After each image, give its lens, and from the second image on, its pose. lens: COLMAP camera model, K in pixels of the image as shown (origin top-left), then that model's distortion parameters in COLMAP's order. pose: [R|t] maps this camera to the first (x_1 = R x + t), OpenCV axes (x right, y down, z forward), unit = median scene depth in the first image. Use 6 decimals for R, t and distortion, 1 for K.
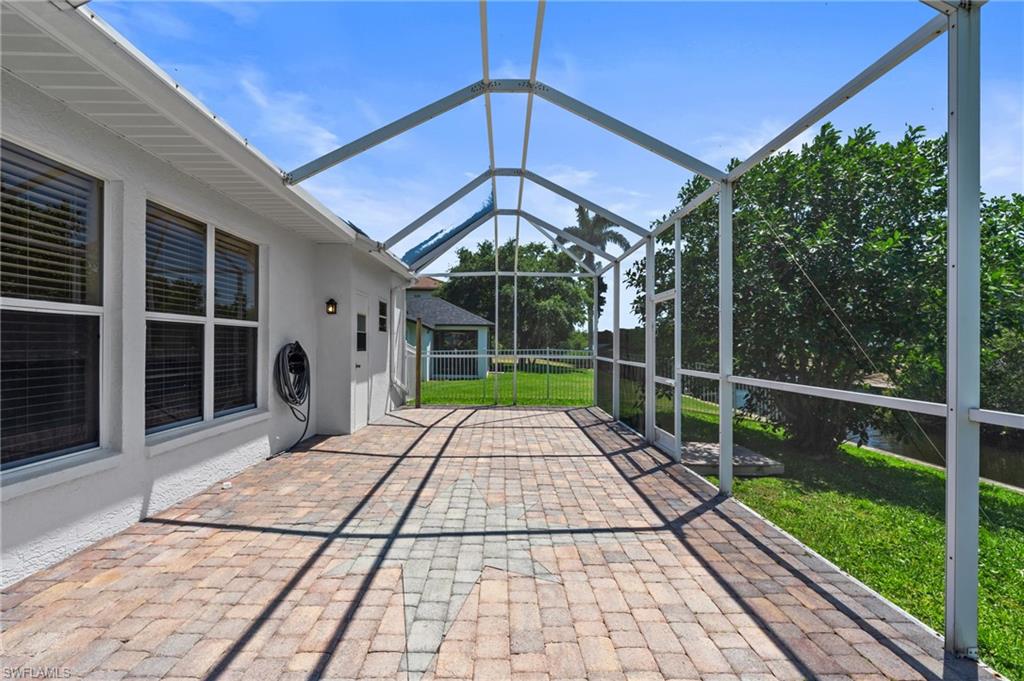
lens RADIAL K [[465.8, 0, 509.1], [0, 465.8, 334.3], [0, 0, 1]] dist [-0.002154, 0.000434]
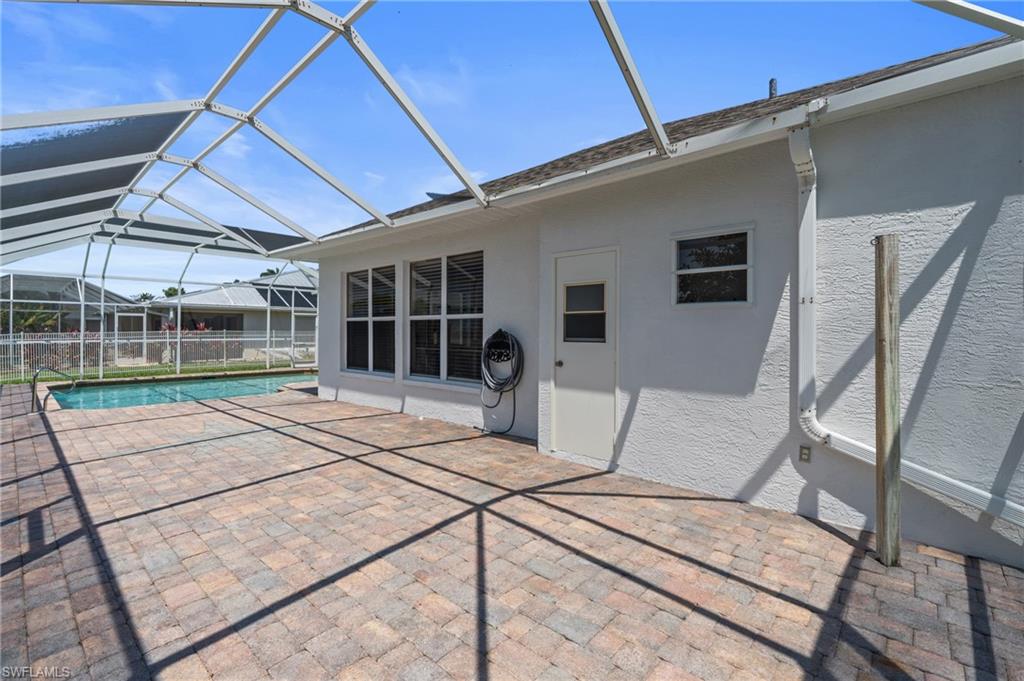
lens RADIAL K [[465.8, 0, 509.1], [0, 465.8, 334.3], [0, 0, 1]] dist [-0.002154, 0.000434]
pose [[-0.694868, -0.006263, -0.719110, 0.330156], [0.006531, 0.999866, -0.015019, 0.053781], [0.719107, -0.015132, -0.694734, 2.201429]]
